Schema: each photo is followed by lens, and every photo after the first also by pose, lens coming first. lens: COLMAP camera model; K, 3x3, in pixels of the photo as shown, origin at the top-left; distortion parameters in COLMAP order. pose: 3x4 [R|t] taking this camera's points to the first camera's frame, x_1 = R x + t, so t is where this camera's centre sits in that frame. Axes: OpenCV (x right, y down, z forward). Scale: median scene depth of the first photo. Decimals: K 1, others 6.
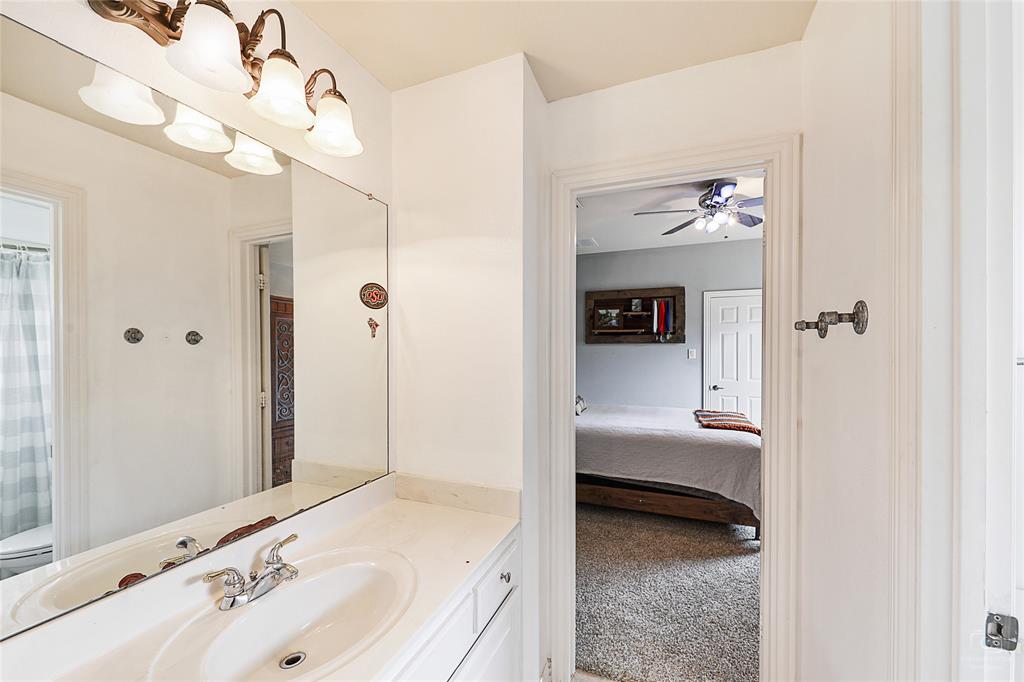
lens RADIAL K [[394.4, 0, 512.0], [0, 394.4, 347.1], [0, 0, 1]] dist [-0.000447, -0.002147]
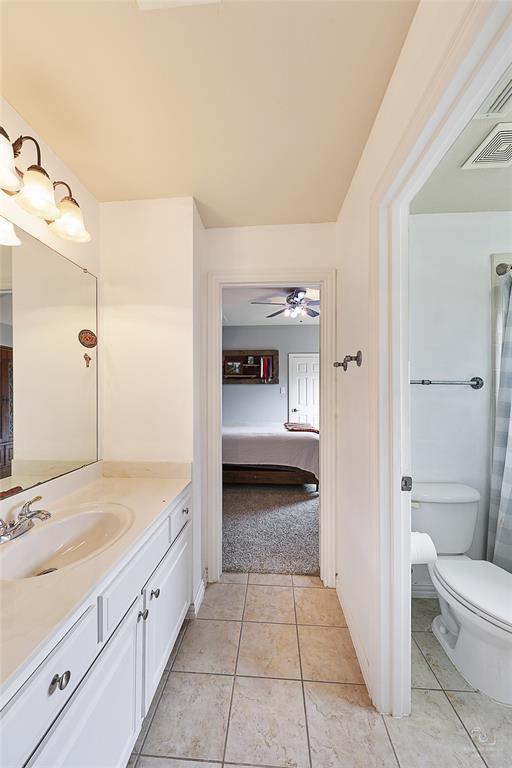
lens RADIAL K [[273.6, 0, 251.5], [0, 273.6, 389.1], [0, 0, 1]] dist [-0.010333, -0.000283]
pose [[0.947966, 0.002636, 0.318361, -0.090853], [0.001565, 0.999915, -0.012941, 0.066166], [-0.318368, 0.012766, 0.947881, -0.137004]]
